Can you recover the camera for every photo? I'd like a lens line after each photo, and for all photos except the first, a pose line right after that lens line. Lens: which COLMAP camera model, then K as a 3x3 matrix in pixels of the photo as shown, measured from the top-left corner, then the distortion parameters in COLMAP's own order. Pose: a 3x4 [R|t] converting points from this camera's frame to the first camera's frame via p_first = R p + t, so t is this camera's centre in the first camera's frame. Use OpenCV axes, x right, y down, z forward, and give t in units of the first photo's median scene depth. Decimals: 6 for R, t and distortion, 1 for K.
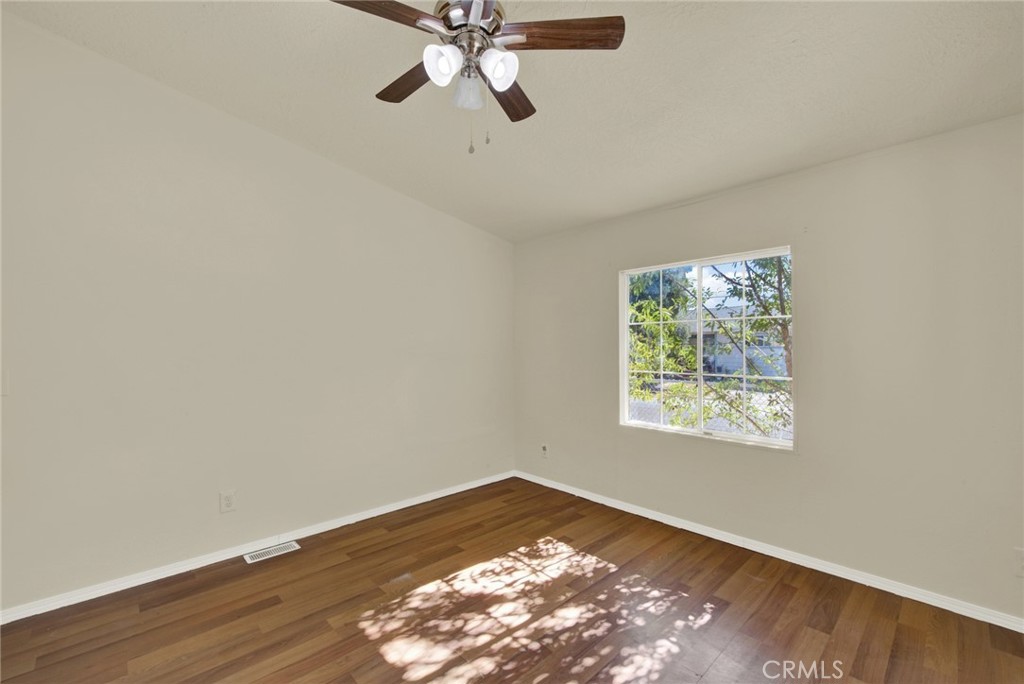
lens RADIAL K [[414.1, 0, 510.8], [0, 414.1, 342.0], [0, 0, 1]] dist [-0.000788, -0.001582]
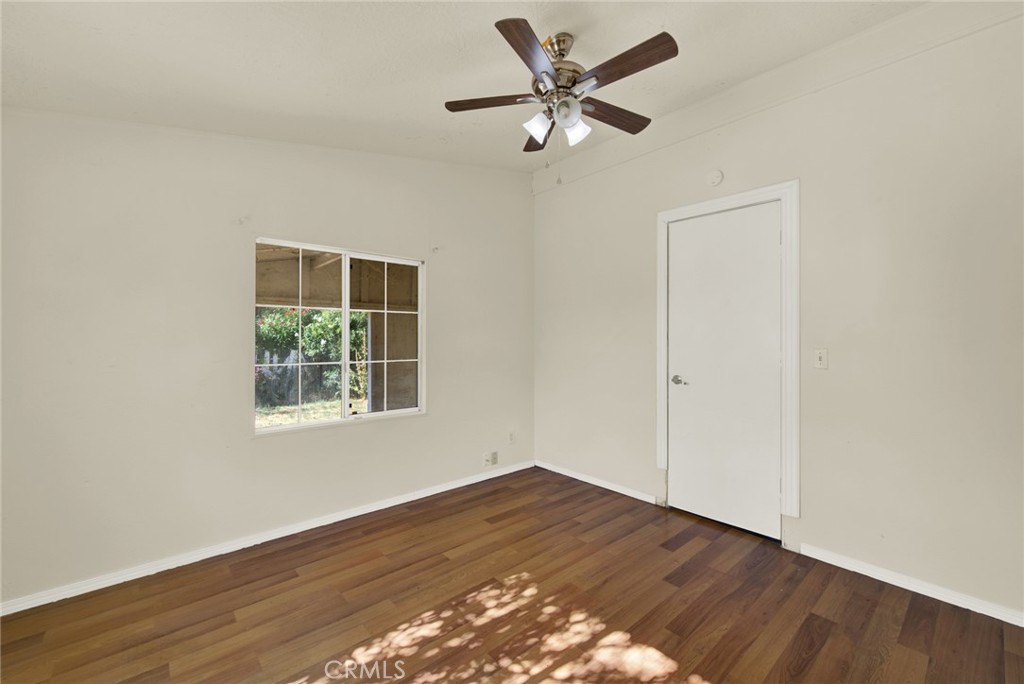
lens RADIAL K [[414.1, 0, 513.1], [0, 414.1, 337.4], [0, 0, 1]] dist [-0.000788, -0.001582]
pose [[-0.999417, 0.003122, 0.033991, 0.007489], [0.003282, 0.999984, 0.004657, 0.015092], [-0.033976, 0.004766, -0.999411, 1.974707]]
